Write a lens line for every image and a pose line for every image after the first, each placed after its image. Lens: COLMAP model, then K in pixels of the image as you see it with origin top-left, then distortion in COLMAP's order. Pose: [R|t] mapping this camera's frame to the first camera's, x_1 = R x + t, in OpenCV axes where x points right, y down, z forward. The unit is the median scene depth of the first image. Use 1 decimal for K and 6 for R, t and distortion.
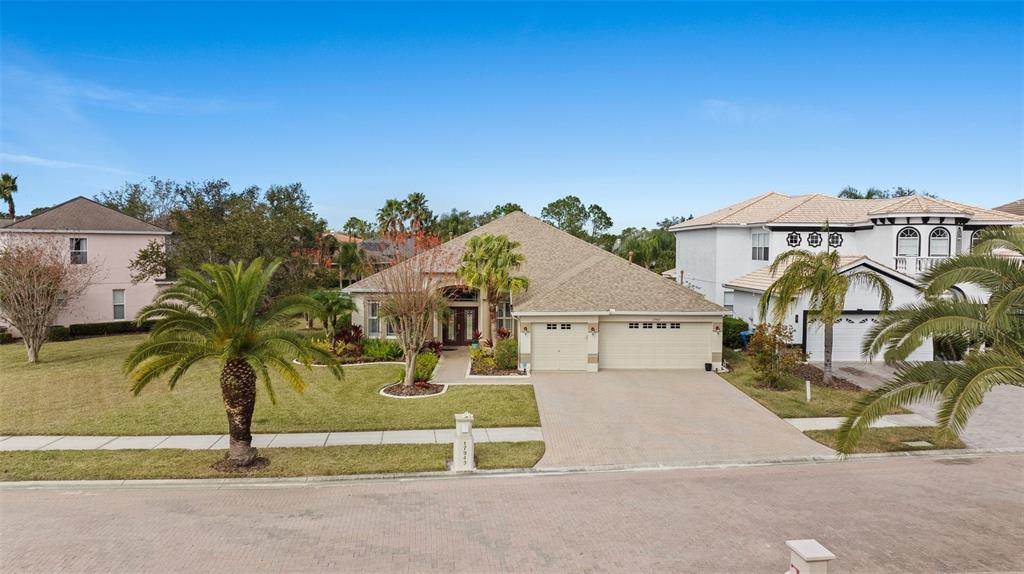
lens RADIAL K [[719.0, 0, 514.9], [0, 719.0, 283.2], [0, 0, 1]] dist [-0.013245, -0.002437]
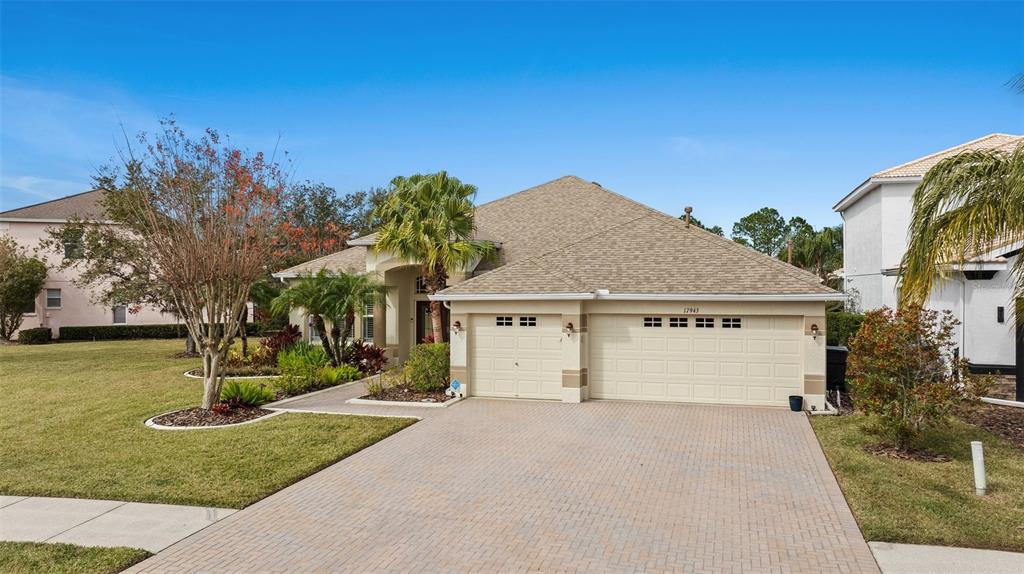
lens RADIAL K [[719.0, 0, 514.9], [0, 719.0, 283.2], [0, 0, 1]] dist [-0.013245, -0.002437]
pose [[0.951481, -0.008212, -0.307597, 0.238333], [-0.007743, 0.998688, -0.050613, 0.059025], [0.307609, 0.050539, 0.950170, 0.449627]]
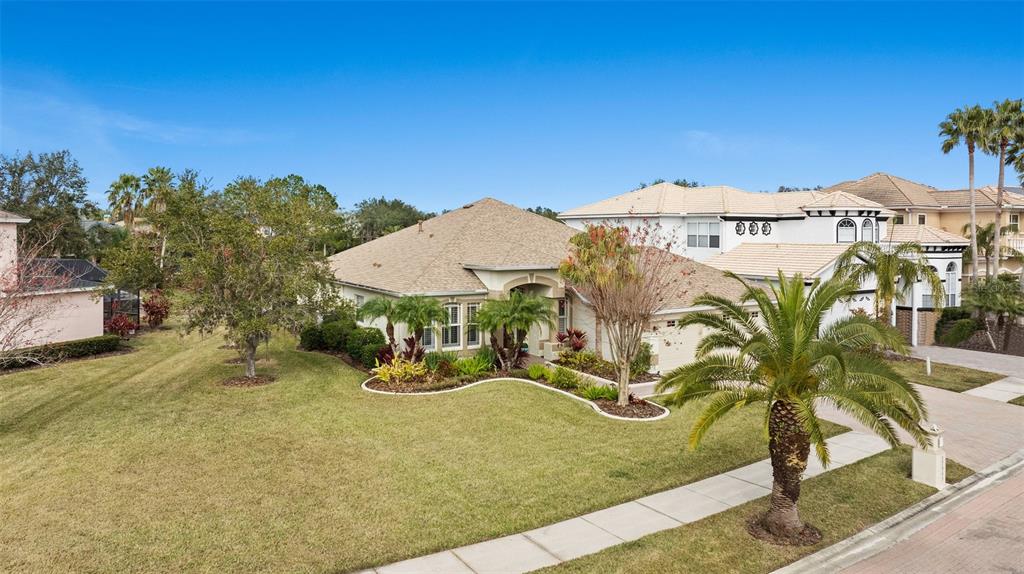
lens RADIAL K [[730.9, 0, 513.0], [0, 730.9, 226.0], [0, 0, 1]] dist [-0.010862, -0.001003]
pose [[0.868923, -0.002621, 0.494941, -0.609588], [0.027897, 0.998656, -0.043688, -0.032630], [-0.494161, 0.051769, 0.867828, 0.257237]]
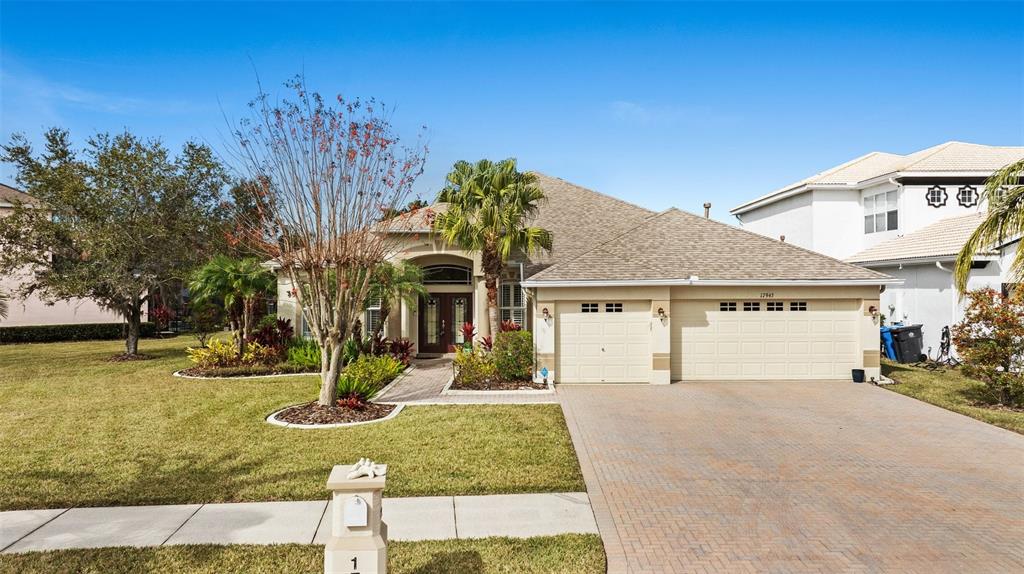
lens RADIAL K [[719.0, 0, 514.9], [0, 719.0, 283.2], [0, 0, 1]] dist [-0.013245, -0.002437]
pose [[0.999692, -0.008786, -0.023220, 0.003707], [0.007507, 0.998480, -0.054597, 0.071968], [0.023665, 0.054405, 0.998238, 0.409543]]
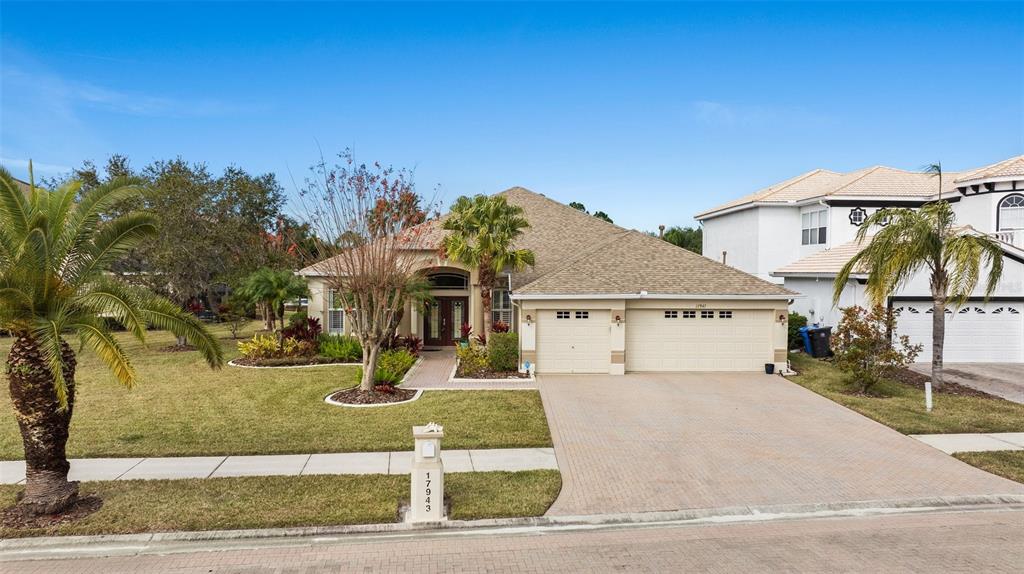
lens RADIAL K [[722.4, 0, 515.2], [0, 722.4, 297.0], [0, 0, 1]] dist [-0.016004, 0.002582]
pose [[1.000000, -0.000125, -0.000727, 0.001345], [0.000119, 0.999959, -0.009007, 0.048410], [0.000728, 0.009007, 0.999959, 0.240369]]
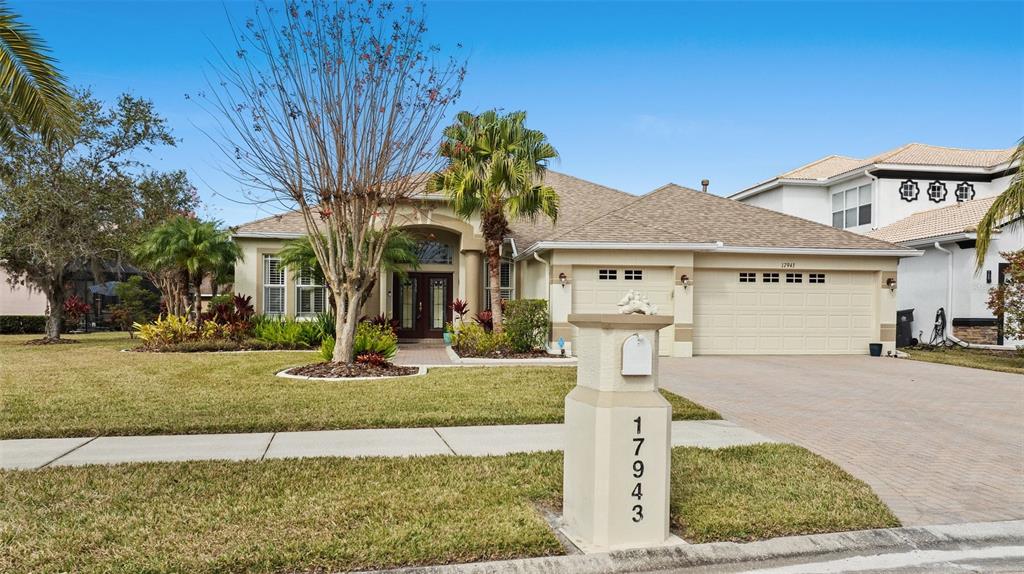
lens RADIAL K [[730.0, 0, 515.6], [0, 730.0, 325.7], [0, 0, 1]] dist [-0.015553, -0.000363]
pose [[0.994140, 0.000124, 0.108104, -0.077705], [0.003760, 0.999355, -0.035726, 0.118563], [-0.108038, 0.035923, 0.993497, 0.461476]]
